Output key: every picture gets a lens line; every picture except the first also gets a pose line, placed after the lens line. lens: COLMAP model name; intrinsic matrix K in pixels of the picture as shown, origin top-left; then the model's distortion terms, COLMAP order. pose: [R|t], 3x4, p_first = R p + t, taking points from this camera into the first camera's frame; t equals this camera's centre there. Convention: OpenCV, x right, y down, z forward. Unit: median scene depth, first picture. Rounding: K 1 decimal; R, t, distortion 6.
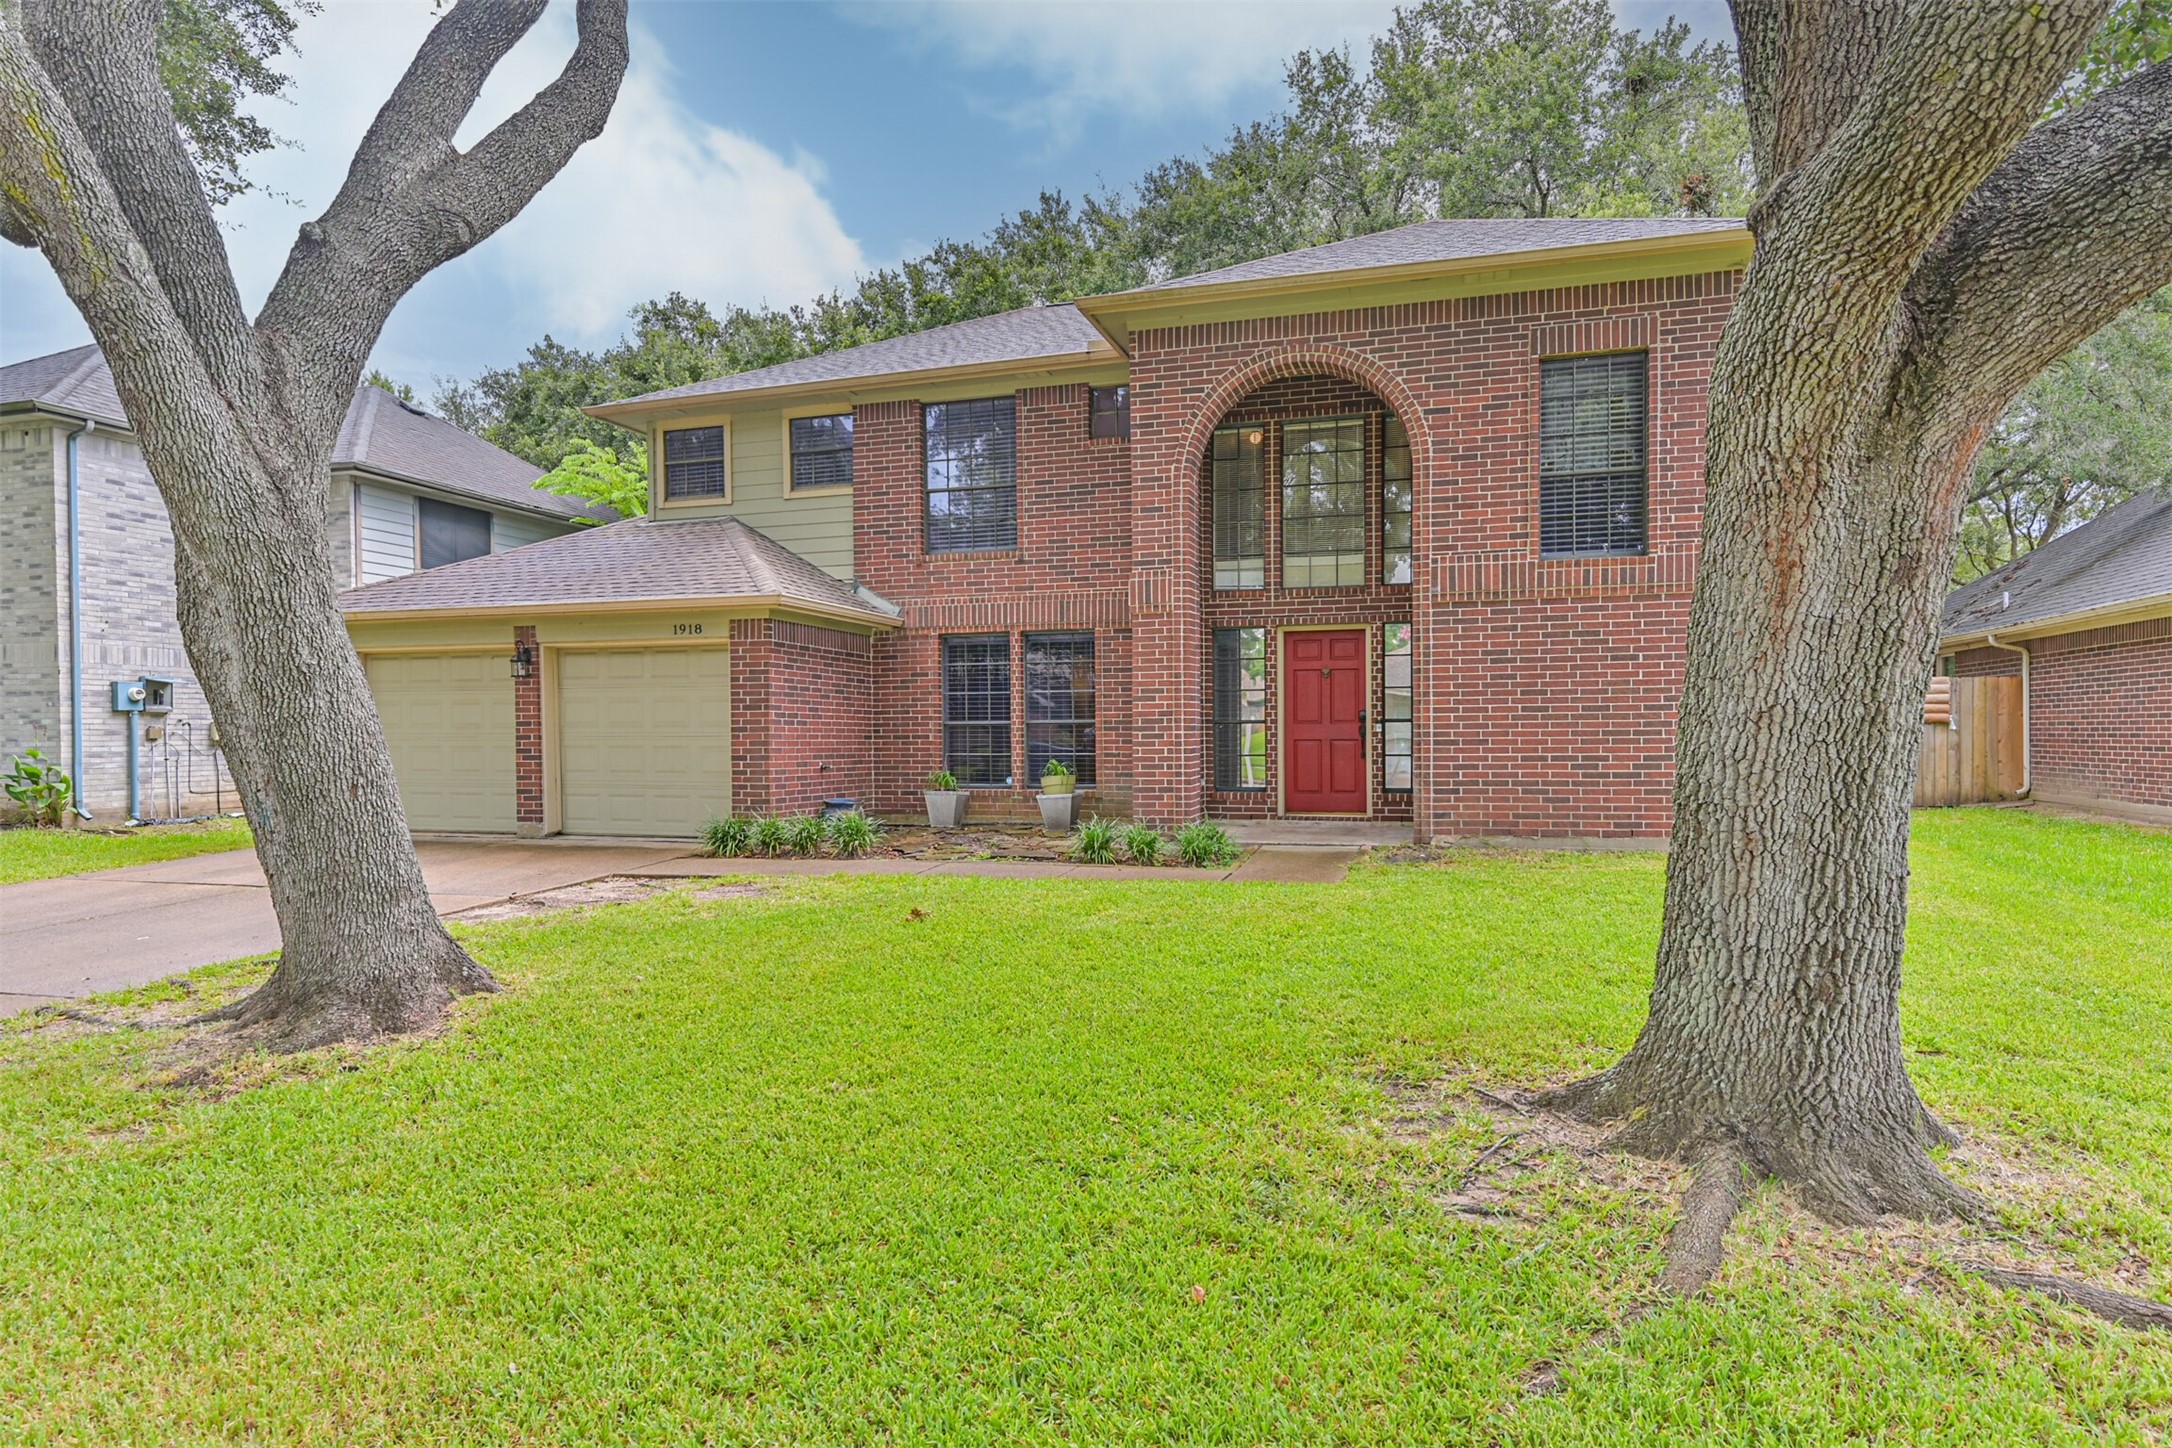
lens RADIAL K [[1183.6, 0, 1085.2], [0, 1183.6, 728.1], [0, 0, 1]] dist [-0.001311, -0.001344]
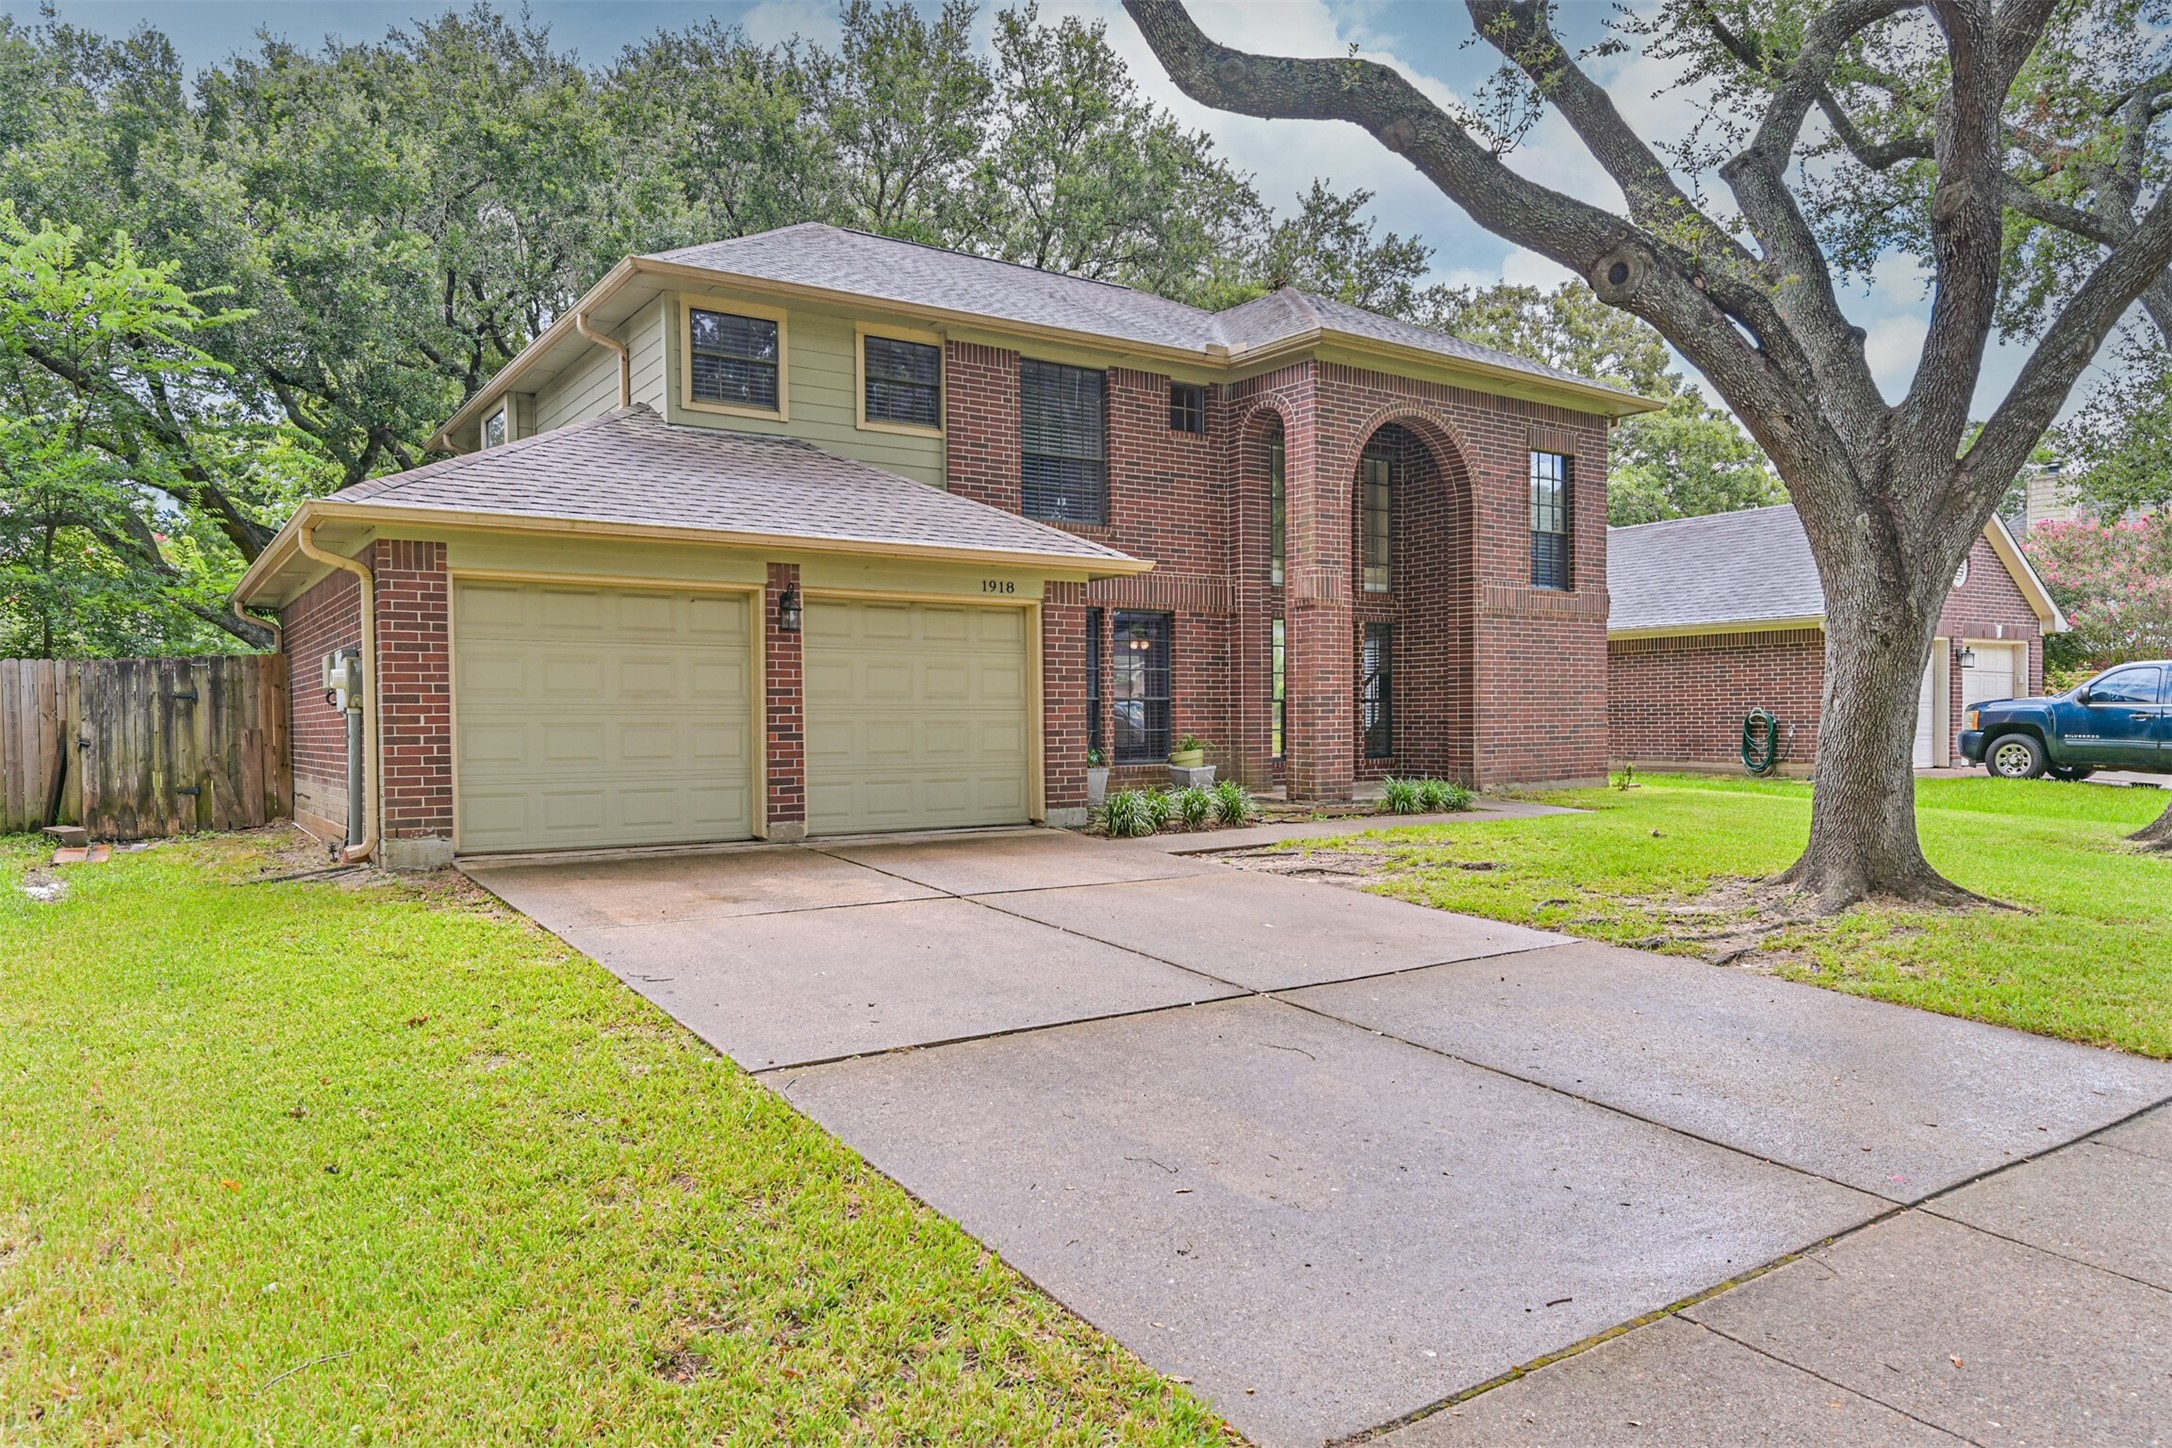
lens RADIAL K [[1338.3, 0, 1078.5], [0, 1338.3, 721.3], [0, 0, 1]] dist [0.002719, 0.000265]
pose [[0.653249, -0.001934, 0.757141, -0.999700], [-0.005311, 0.999960, 0.007137, 0.008142], [-0.757124, -0.008683, 0.653213, 0.292644]]
